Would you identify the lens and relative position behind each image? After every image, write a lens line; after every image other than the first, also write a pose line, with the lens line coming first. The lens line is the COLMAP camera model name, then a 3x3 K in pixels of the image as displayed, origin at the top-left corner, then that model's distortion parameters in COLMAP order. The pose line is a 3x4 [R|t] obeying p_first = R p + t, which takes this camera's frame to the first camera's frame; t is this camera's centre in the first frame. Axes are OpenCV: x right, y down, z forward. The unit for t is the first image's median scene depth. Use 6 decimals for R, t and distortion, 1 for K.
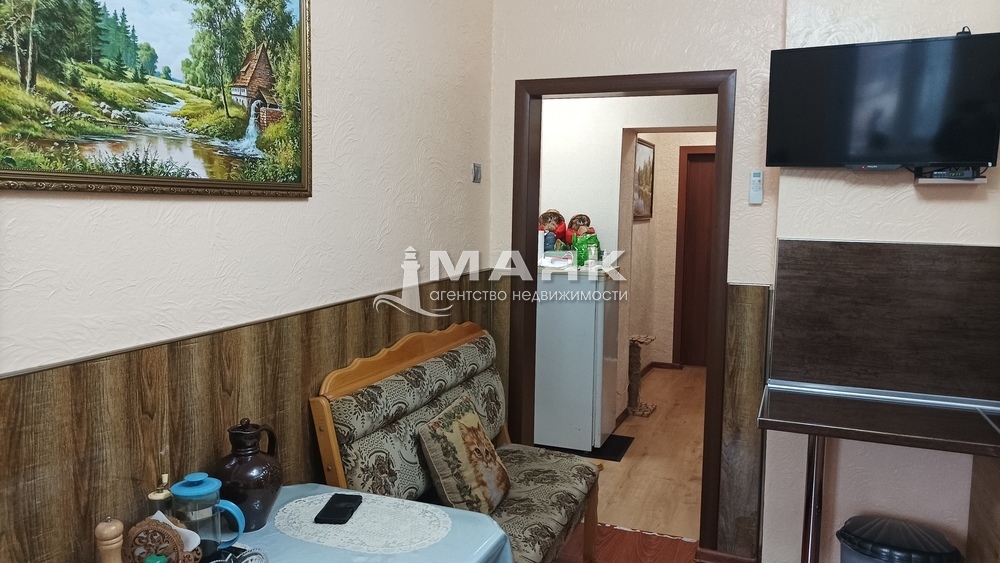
lens RADIAL K [[748.4, 0, 503.8], [0, 748.4, 279.0], [0, 0, 1]] dist [0.029143, -0.004980]
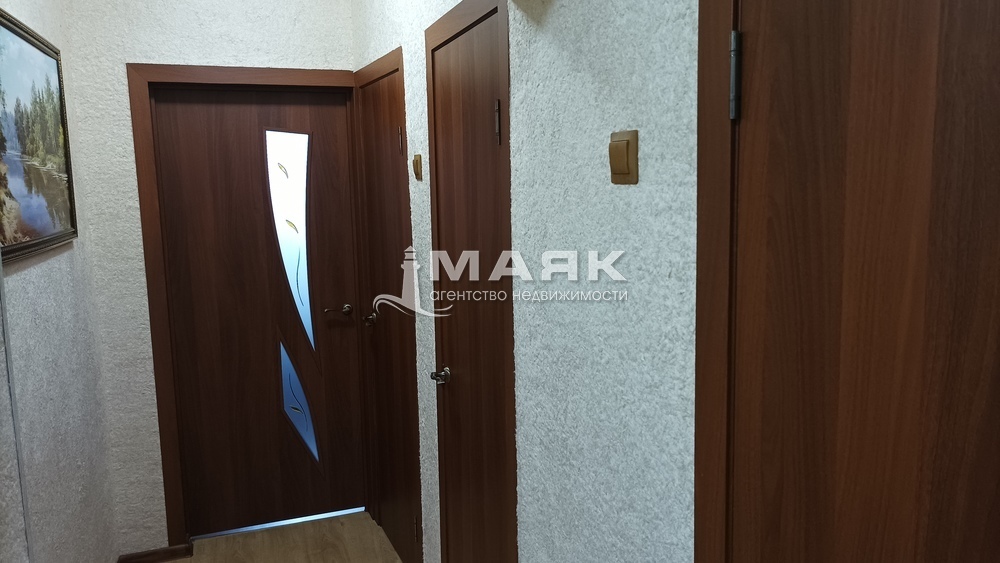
lens RADIAL K [[748.4, 0, 503.8], [0, 748.4, 279.0], [0, 0, 1]] dist [0.029143, -0.004980]
pose [[0.754240, -0.117315, 0.646033, 0.106955], [0.096956, 0.993022, 0.067131, -0.064830], [-0.649401, 0.012004, 0.760352, 0.548794]]
